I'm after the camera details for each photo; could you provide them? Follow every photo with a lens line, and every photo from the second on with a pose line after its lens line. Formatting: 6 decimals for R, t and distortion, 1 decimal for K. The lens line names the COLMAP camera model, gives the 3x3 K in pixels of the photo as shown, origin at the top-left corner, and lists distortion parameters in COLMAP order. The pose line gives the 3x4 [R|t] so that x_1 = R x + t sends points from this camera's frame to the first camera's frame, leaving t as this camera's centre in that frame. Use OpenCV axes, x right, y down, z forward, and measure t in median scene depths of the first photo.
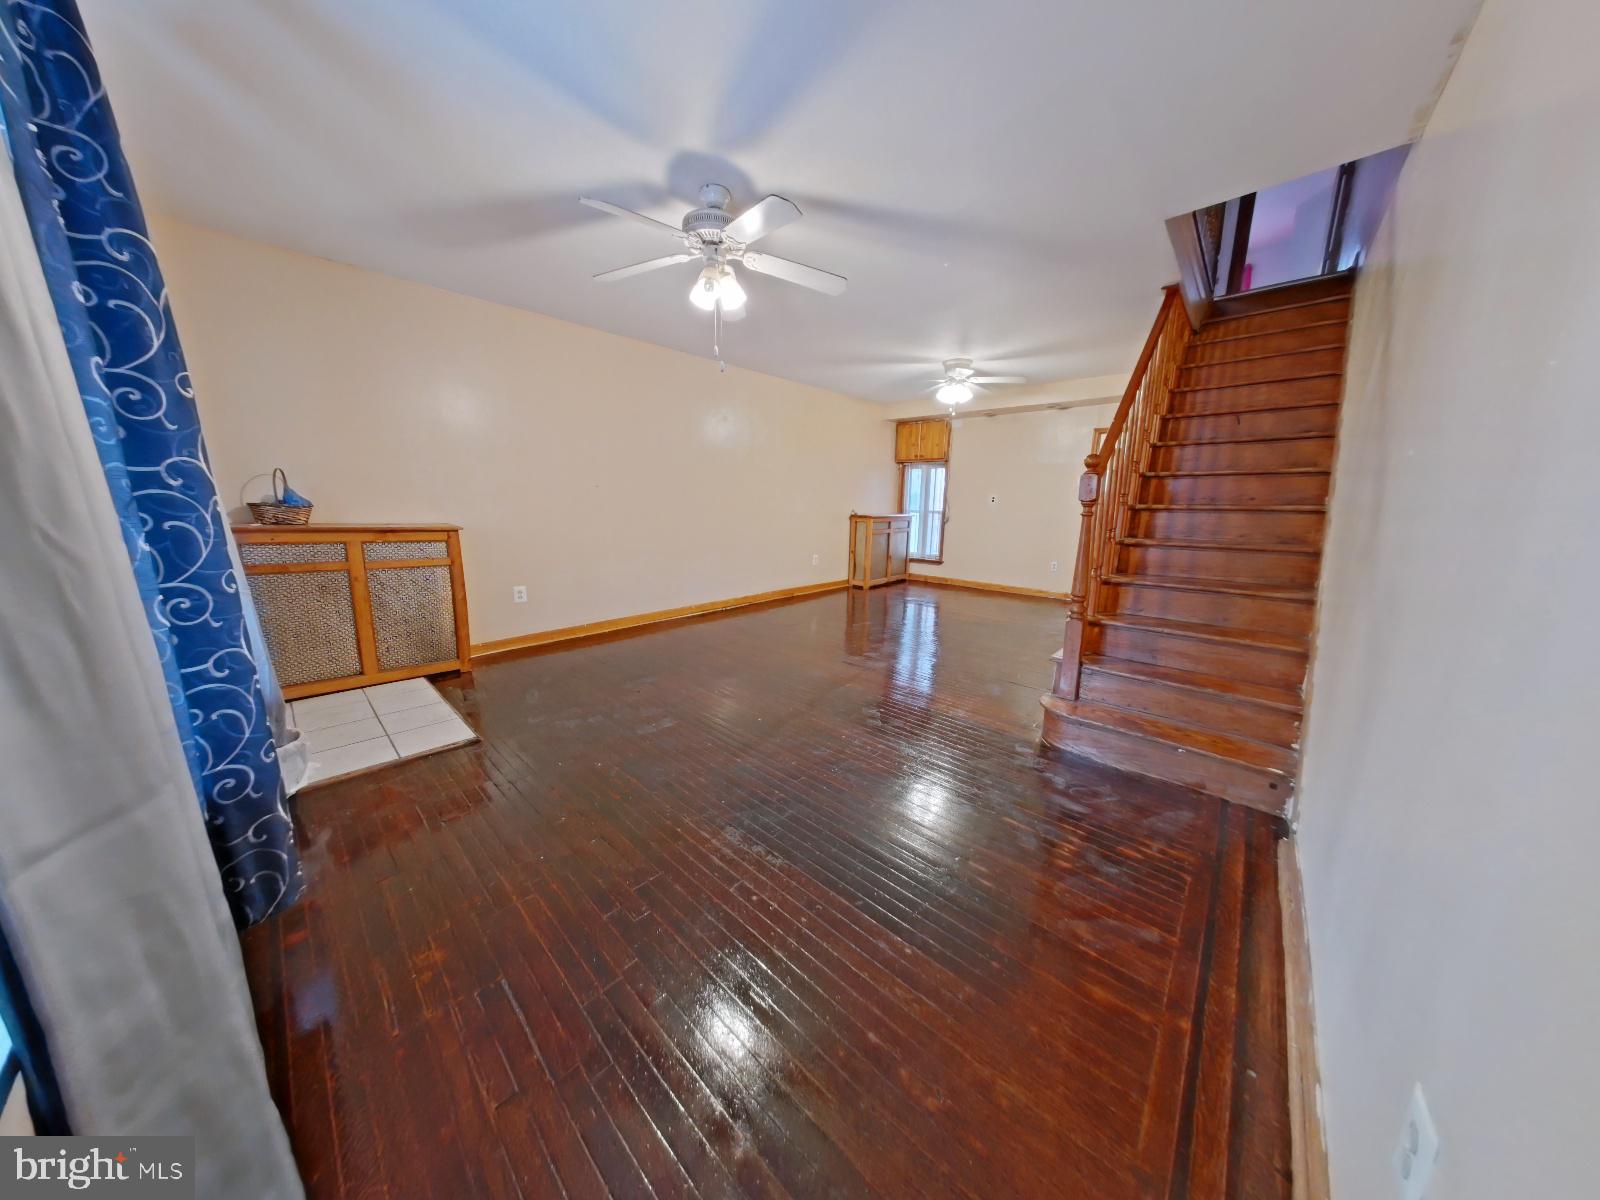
lens RADIAL K [[503.0, 0, 801.1], [0, 503.0, 600.7], [0, 0, 1]] dist [-0.000162, -0.000039]
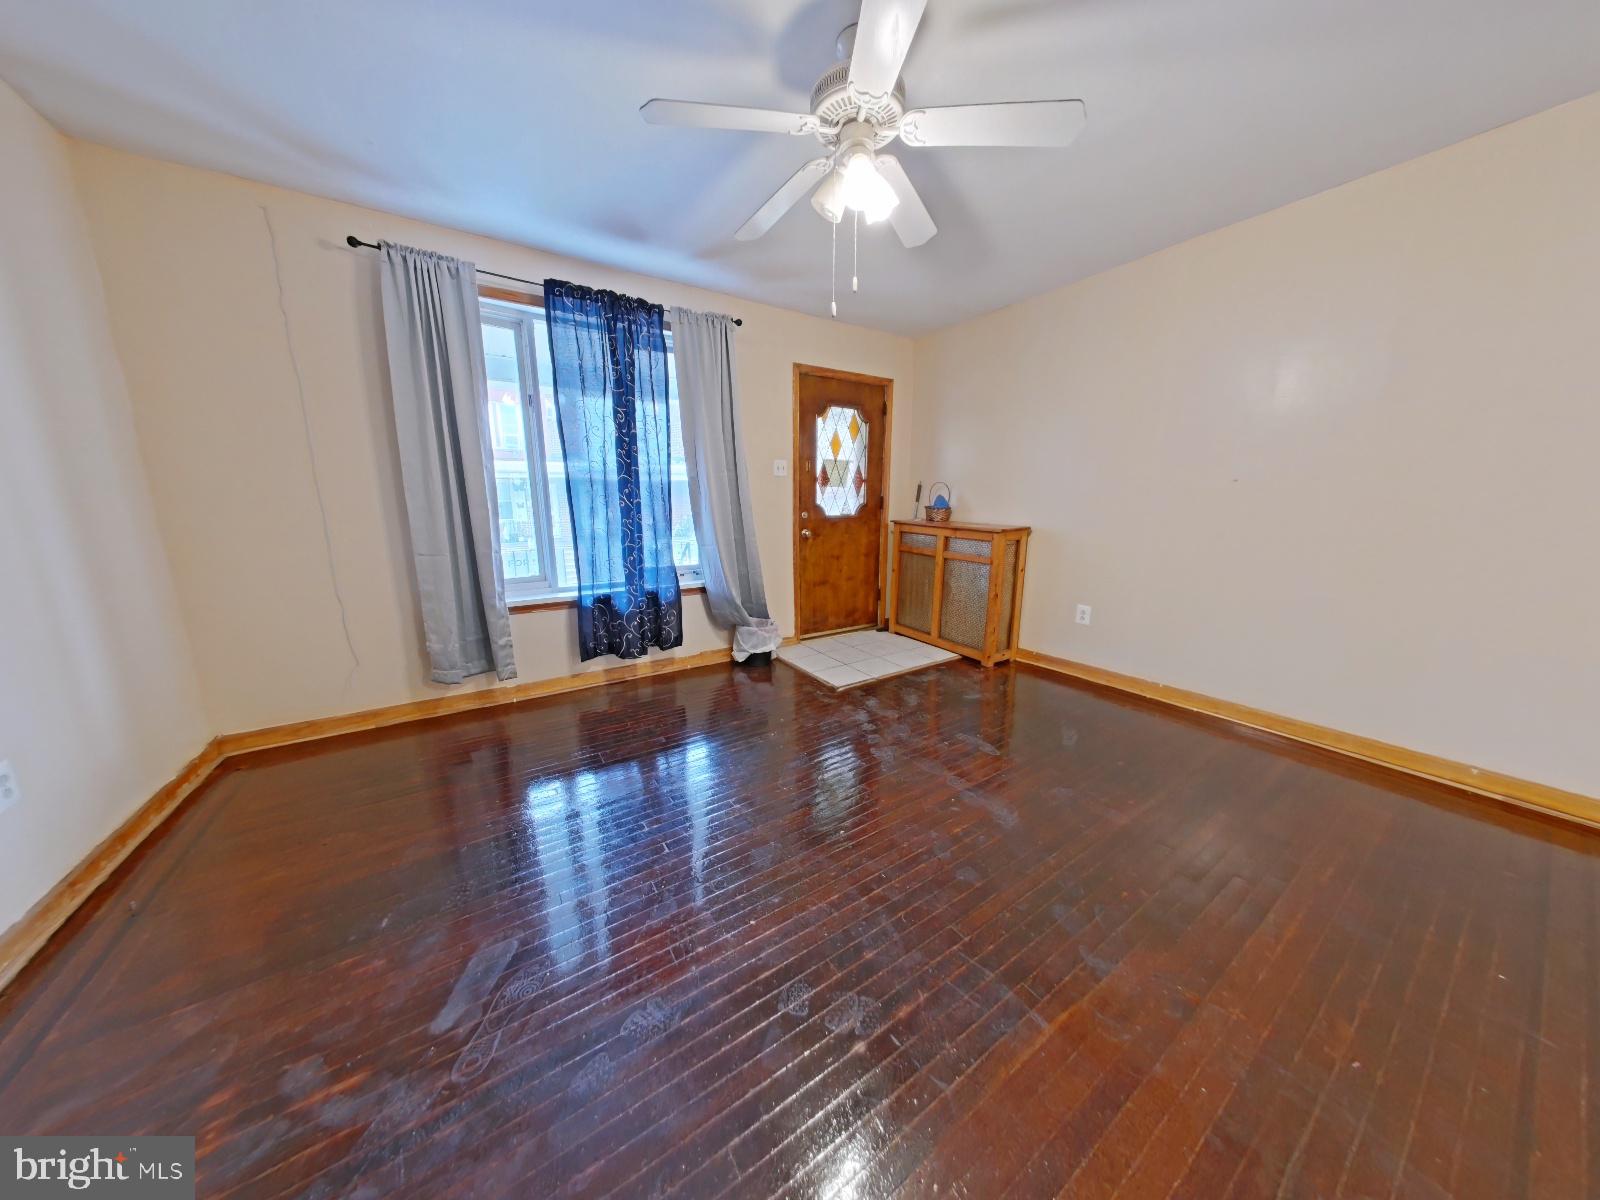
lens RADIAL K [[503.0, 0, 801.1], [0, 503.0, 600.7], [0, 0, 1]] dist [-0.000162, -0.000039]
pose [[-0.250611, 0.179580, -0.951286, 0.434049], [-0.193273, 0.953581, 0.230930, -0.168715], [0.948599, 0.241732, -0.204270, 0.876973]]
